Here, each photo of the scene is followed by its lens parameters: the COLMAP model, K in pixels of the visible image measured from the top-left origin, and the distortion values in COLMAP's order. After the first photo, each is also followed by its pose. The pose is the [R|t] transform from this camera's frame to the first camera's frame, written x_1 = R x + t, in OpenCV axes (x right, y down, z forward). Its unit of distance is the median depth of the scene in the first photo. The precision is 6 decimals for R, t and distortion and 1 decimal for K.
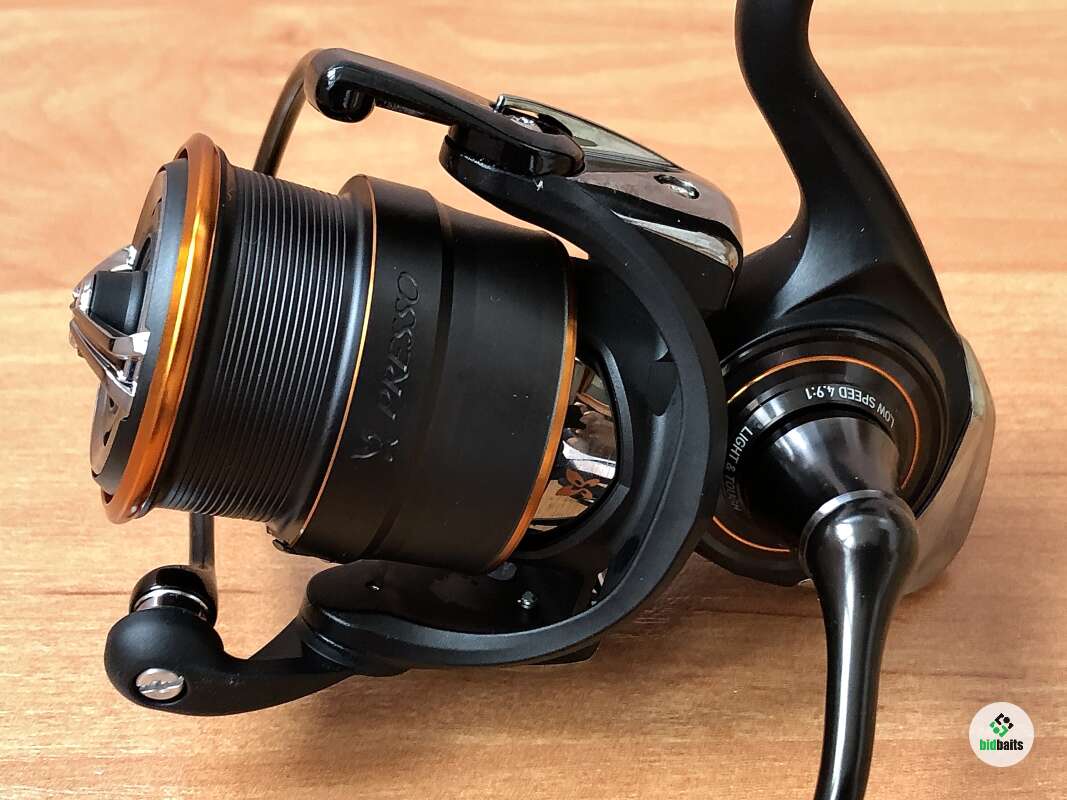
lens RADIAL K [[1836.1, 0, 533.5], [0, 1836.1, 400.0], [0, 0, 1]] dist [0.144095, -0.396665]
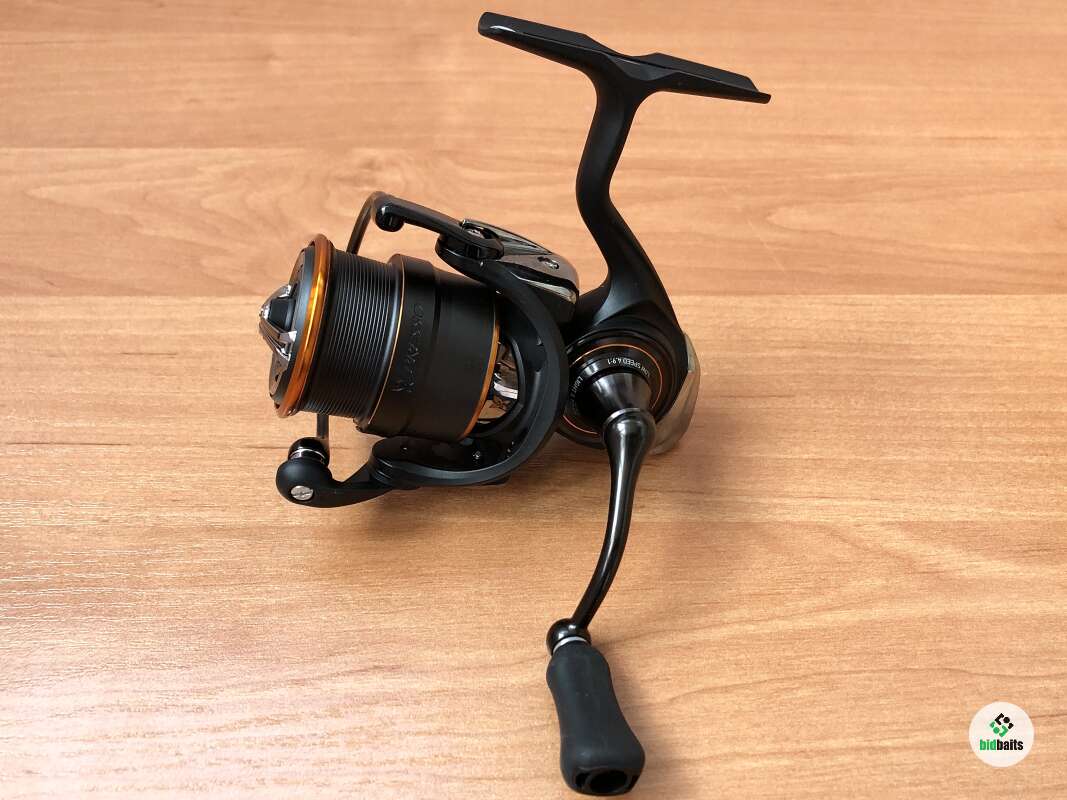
lens RADIAL K [[1013.3, 0, 533.4], [0, 1013.3, 392.8], [0, 0, 1]] dist [0.159090, -0.473894]
pose [[0.999740, 0.015128, 0.017050, 0.040692], [-0.016152, 0.997969, 0.061621, -0.036337], [-0.016084, -0.061880, 0.997954, -0.163443]]
